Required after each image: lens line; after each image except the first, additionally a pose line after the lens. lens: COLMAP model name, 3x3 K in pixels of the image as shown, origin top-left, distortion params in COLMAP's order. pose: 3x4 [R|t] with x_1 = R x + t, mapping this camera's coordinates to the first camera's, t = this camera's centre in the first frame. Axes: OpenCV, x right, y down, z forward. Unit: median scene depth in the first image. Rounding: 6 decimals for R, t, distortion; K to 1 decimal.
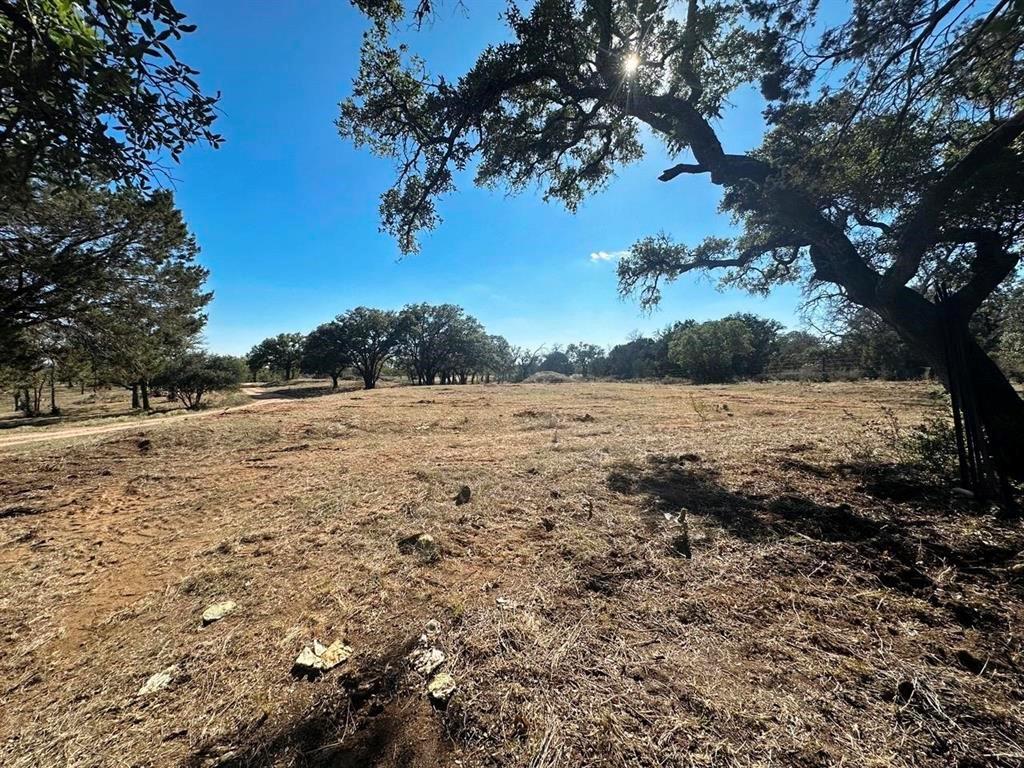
lens RADIAL K [[411.2, 0, 511.2], [0, 411.2, 380.9], [0, 0, 1]] dist [0.000514, -0.000438]
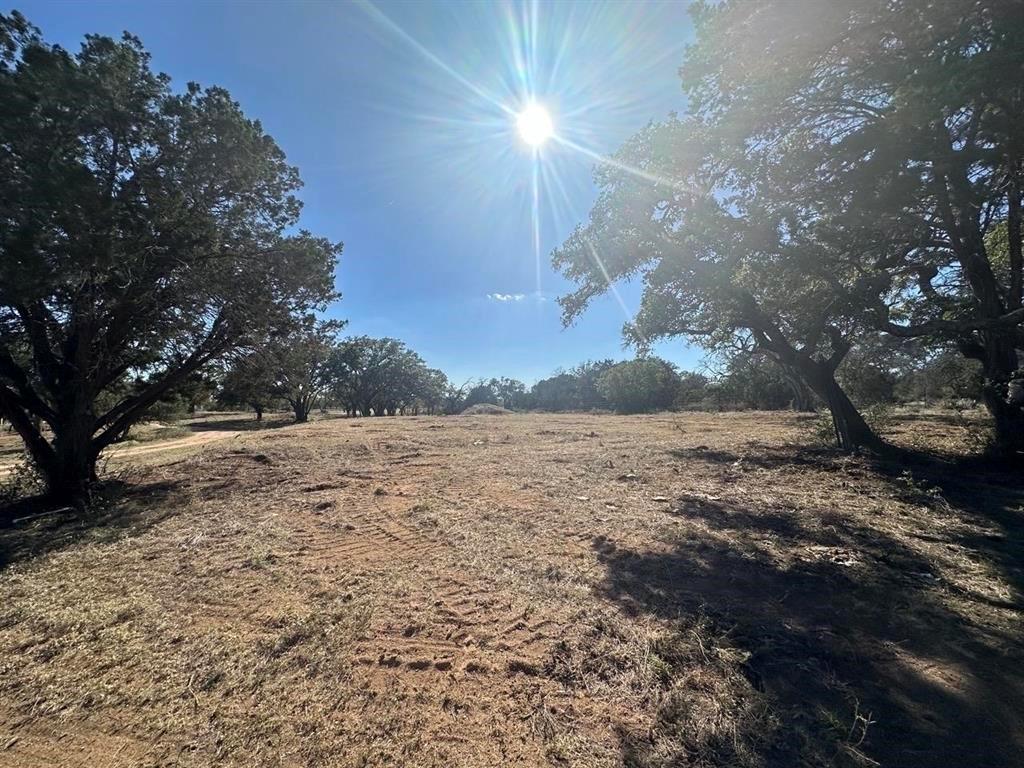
lens RADIAL K [[411.2, 0, 511.6], [0, 411.2, 379.5], [0, 0, 1]] dist [0.000514, -0.000438]
pose [[0.975754, 0.017020, 0.218208, -0.077758], [0.001763, 0.996328, -0.085598, 0.005078], [-0.218864, 0.083907, 0.972141, -0.056112]]
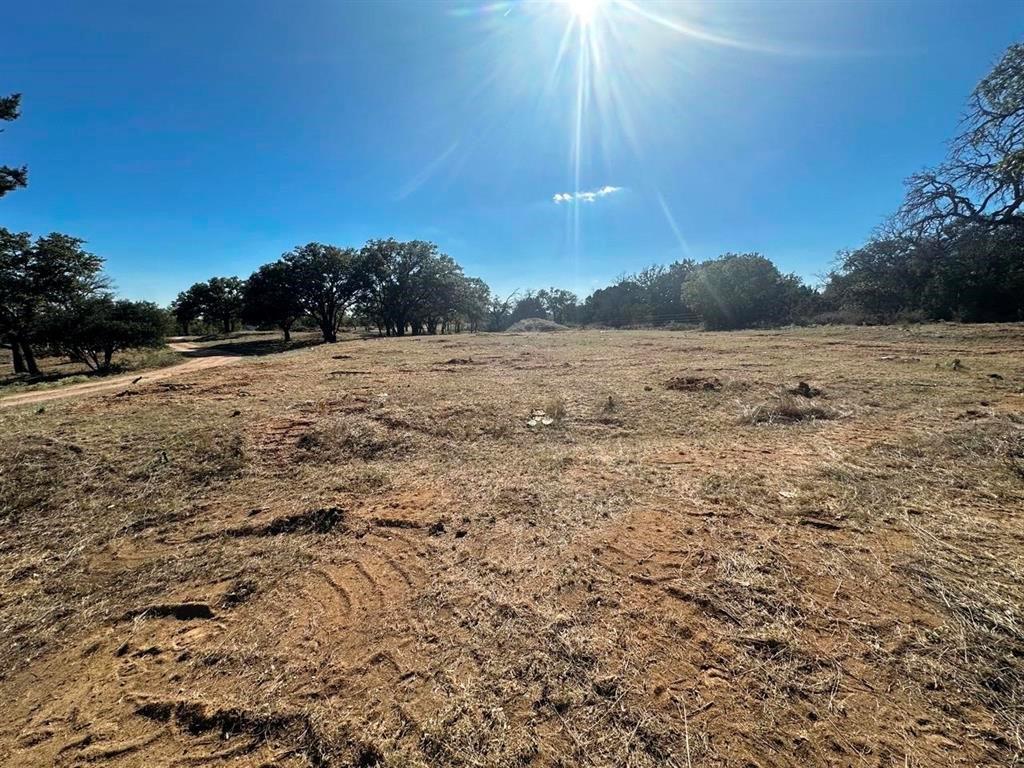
lens RADIAL K [[411.2, 0, 511.6], [0, 411.2, 379.0], [0, 0, 1]] dist [0.000514, -0.000438]
pose [[0.994142, -0.027400, 0.104553, -0.058925], [0.014806, 0.992738, 0.119382, 0.000122], [-0.107065, -0.117134, 0.987328, 0.099590]]
